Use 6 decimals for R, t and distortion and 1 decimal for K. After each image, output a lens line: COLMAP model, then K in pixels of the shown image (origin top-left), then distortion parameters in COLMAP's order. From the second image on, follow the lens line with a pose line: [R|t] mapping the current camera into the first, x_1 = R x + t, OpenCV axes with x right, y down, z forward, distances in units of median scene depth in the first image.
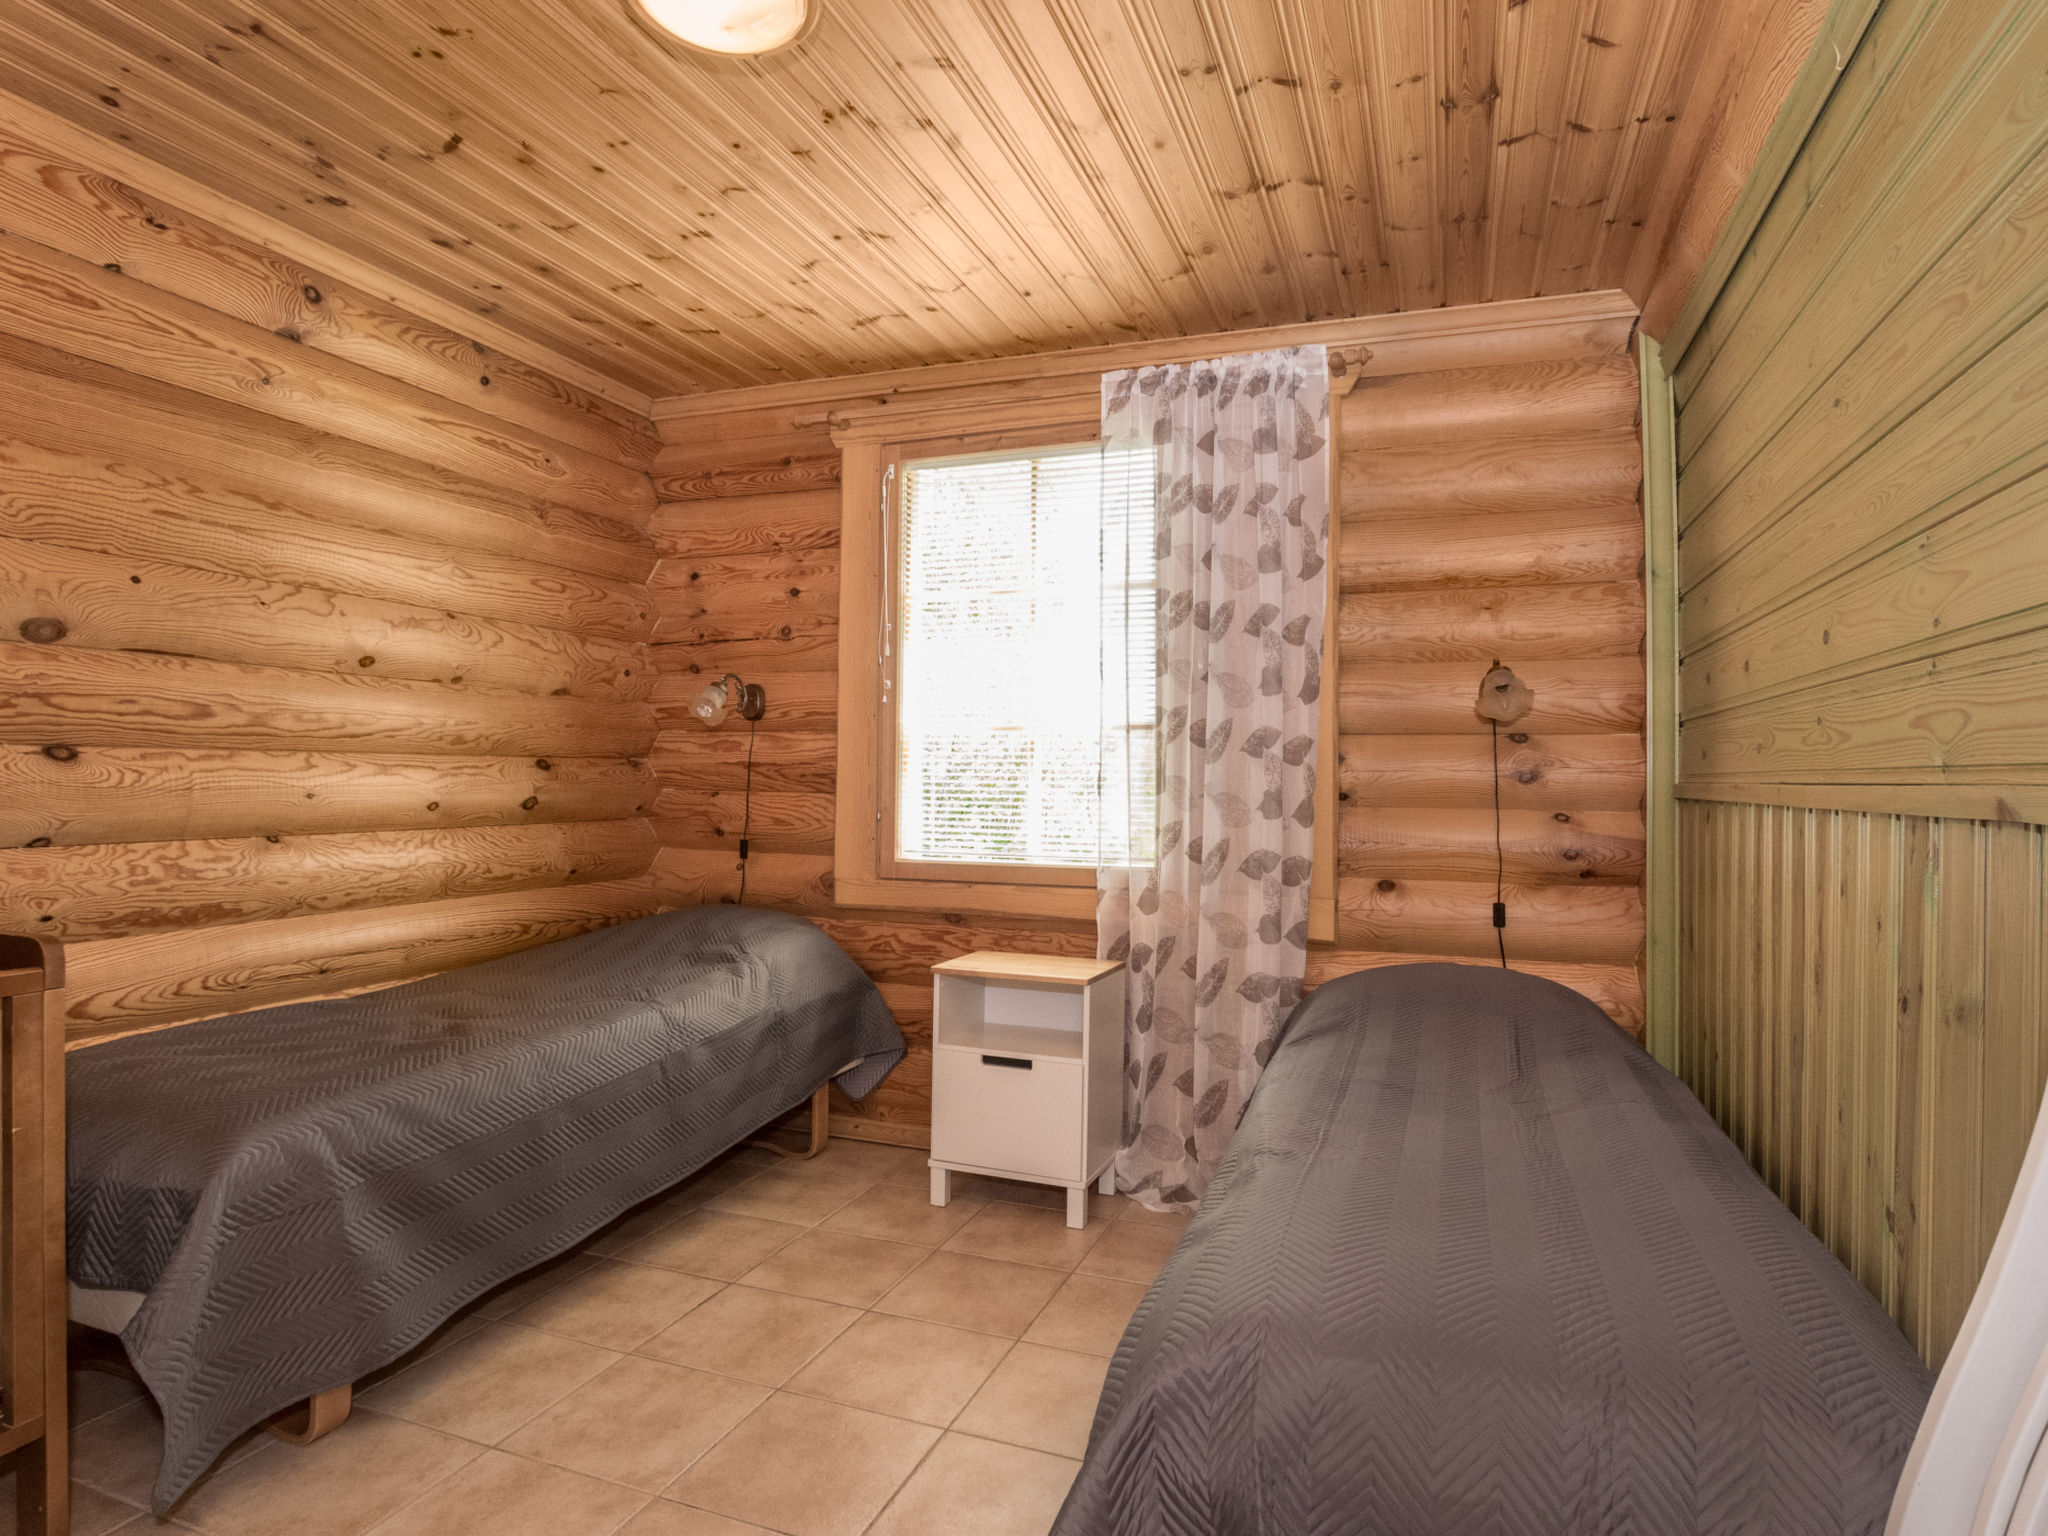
lens RADIAL K [[1172.4, 0, 1025.4], [0, 1172.4, 726.7], [0, 0, 1]] dist [-0.027225, -0.002650]
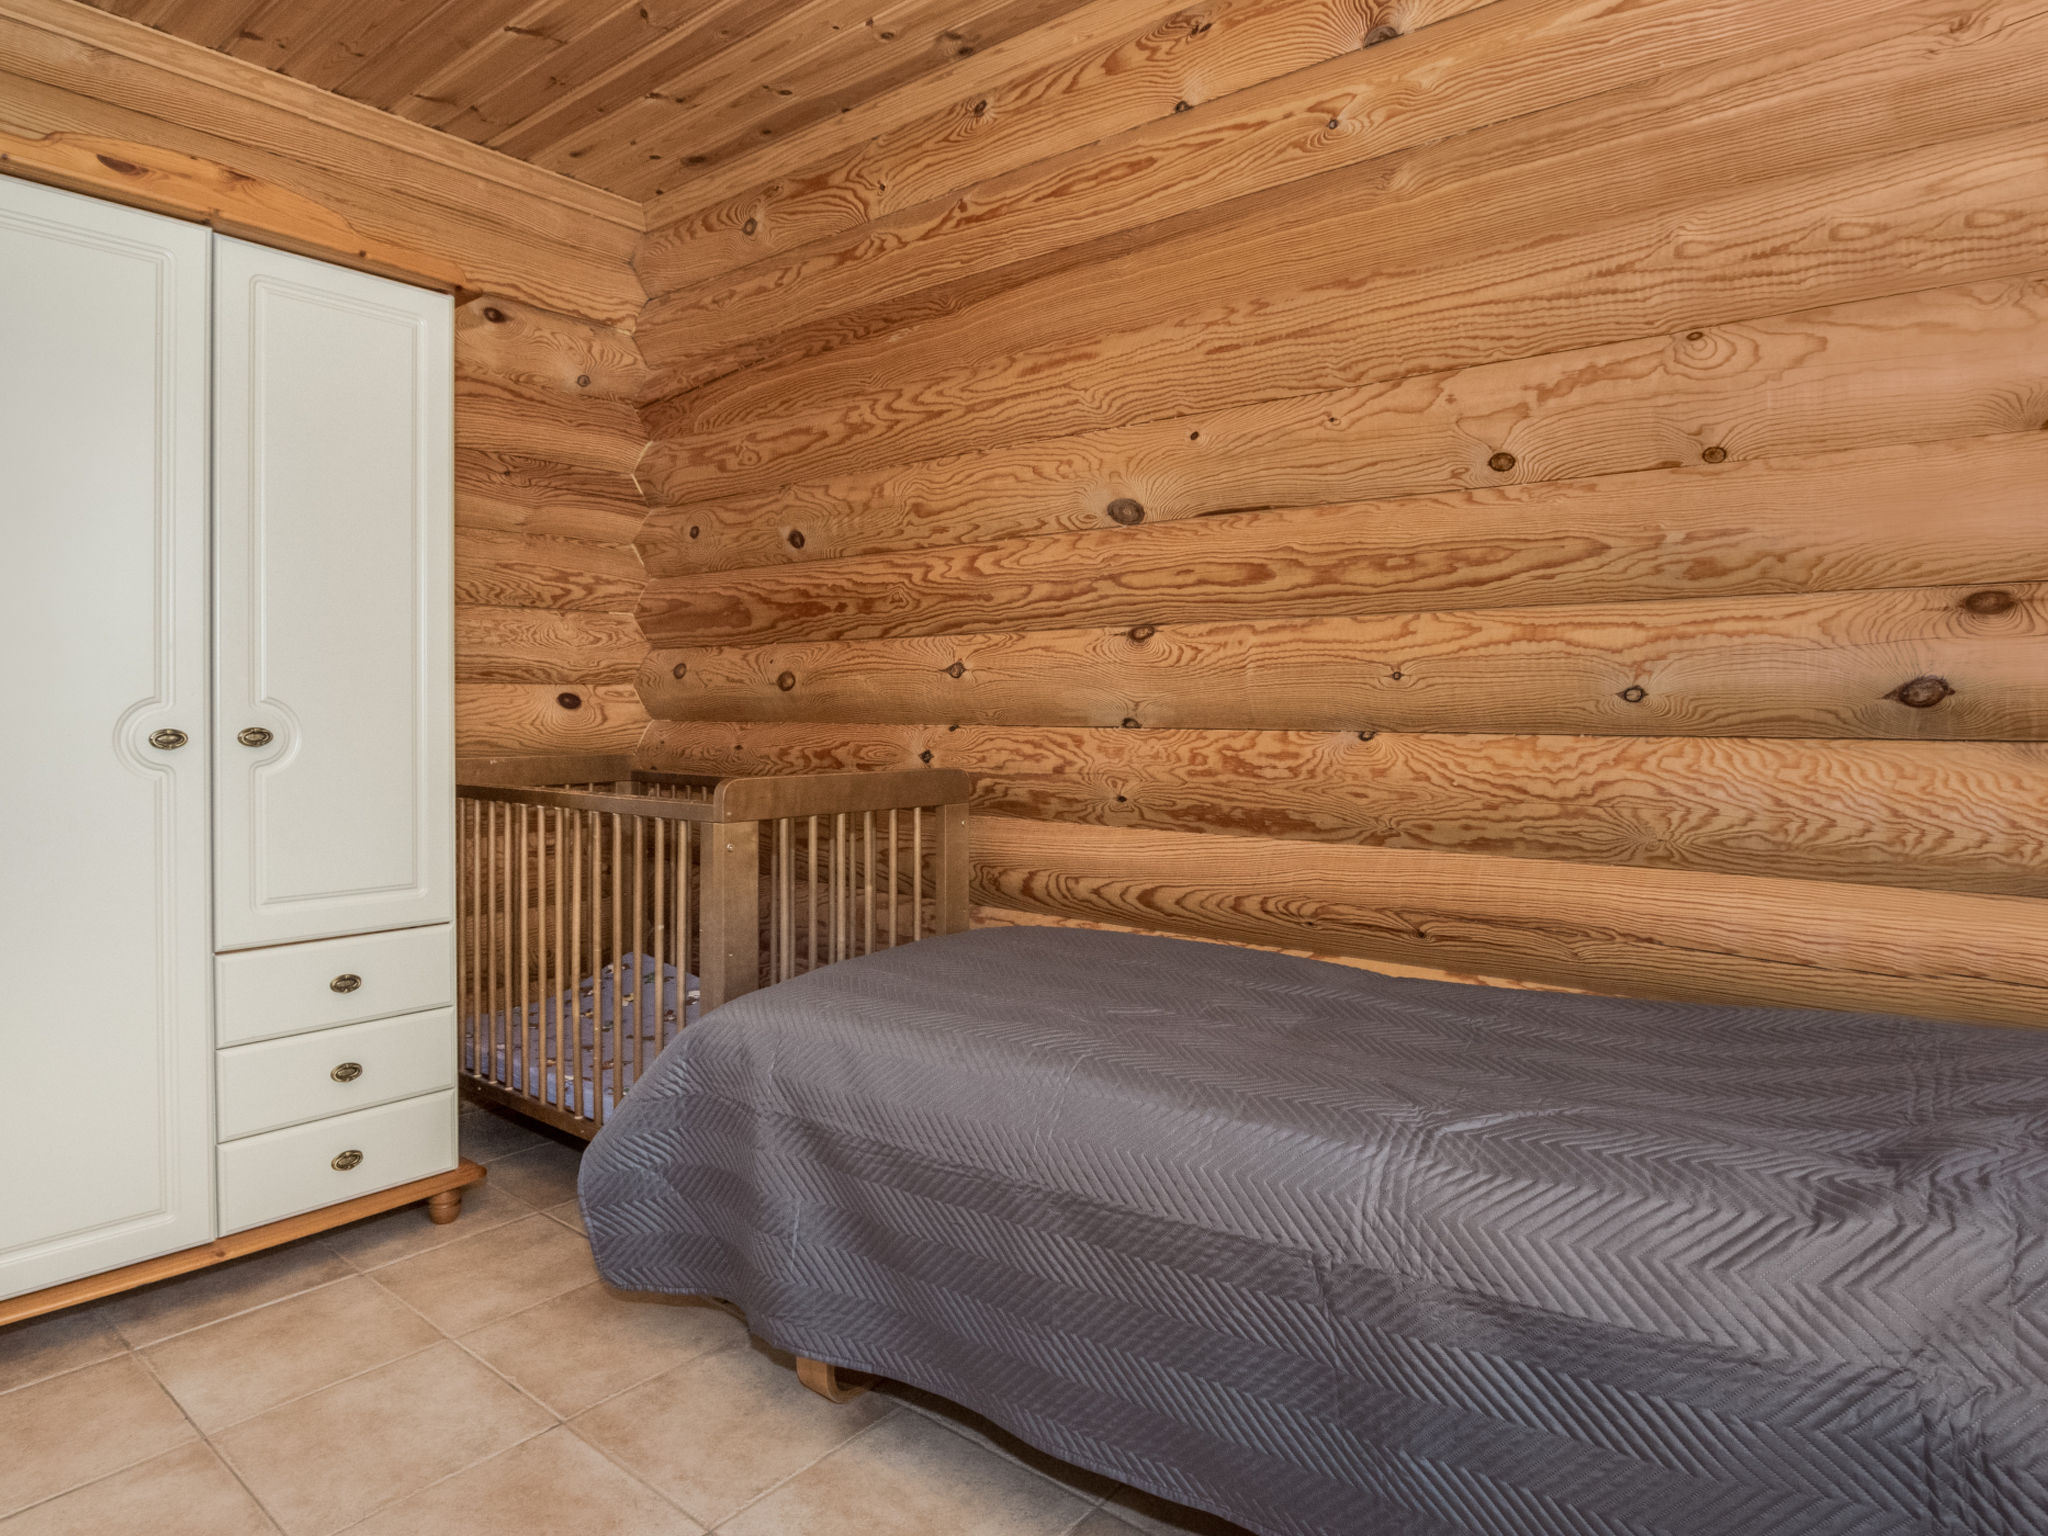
lens RADIAL K [[1172.4, 0, 1025.4], [0, 1172.4, 726.7], [0, 0, 1]] dist [-0.027225, -0.002650]
pose [[-0.314834, -0.000213, -0.949147, 0.130921], [0.027694, 0.999572, -0.009410, 0.102103], [0.948743, -0.029248, -0.314693, 1.135012]]
